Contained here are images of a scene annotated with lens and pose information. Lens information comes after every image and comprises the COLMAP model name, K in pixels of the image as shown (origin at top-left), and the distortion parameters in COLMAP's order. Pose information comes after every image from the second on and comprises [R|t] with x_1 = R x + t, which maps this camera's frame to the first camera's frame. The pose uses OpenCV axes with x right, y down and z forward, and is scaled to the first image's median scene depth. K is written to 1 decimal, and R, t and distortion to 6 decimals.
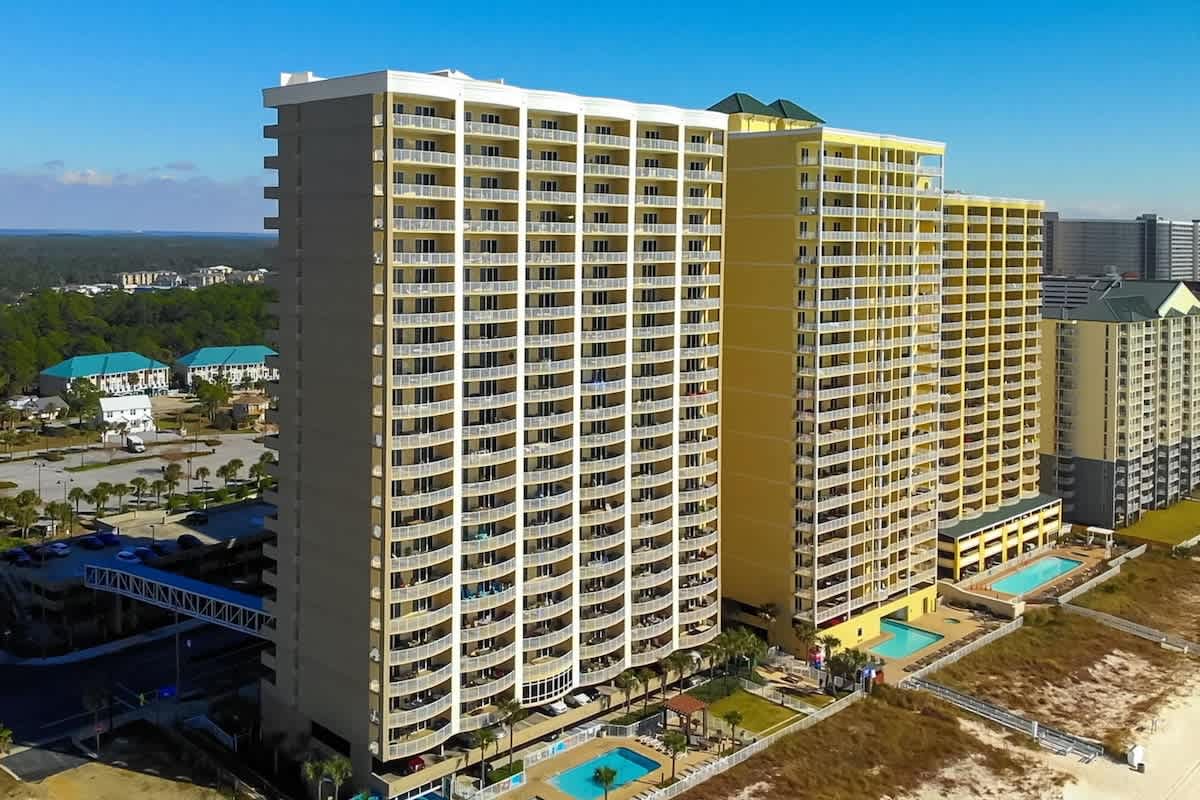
lens RADIAL K [[1346.4, 0, 628.6], [0, 1346.4, 343.0], [0, 0, 1]] dist [-0.059693, 0.000000]
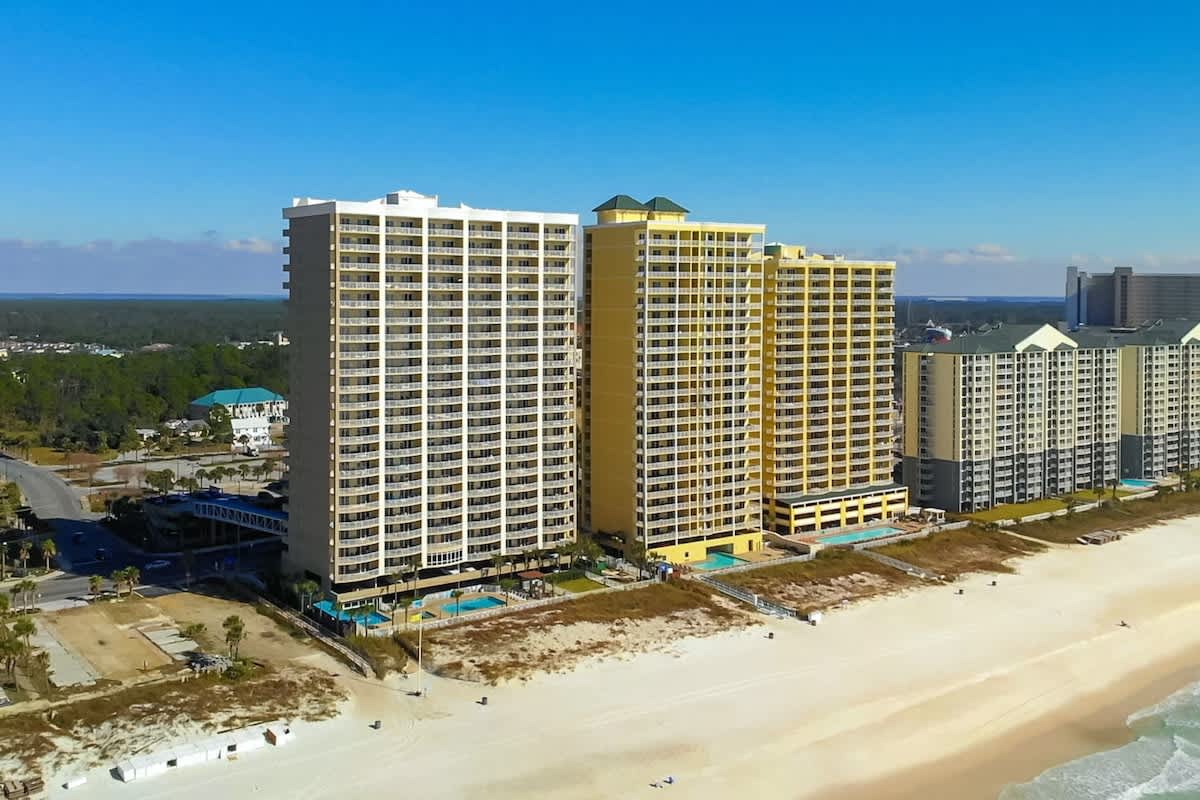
lens RADIAL K [[1346.4, 0, 597.7], [0, 1346.4, 394.6], [0, 0, 1]] dist [-0.059693, 0.000000]
pose [[0.990280, 0.001851, -0.139079, 0.313360], [-0.002666, 0.999980, -0.005677, 0.050984], [0.139065, 0.005993, 0.990265, -0.556711]]
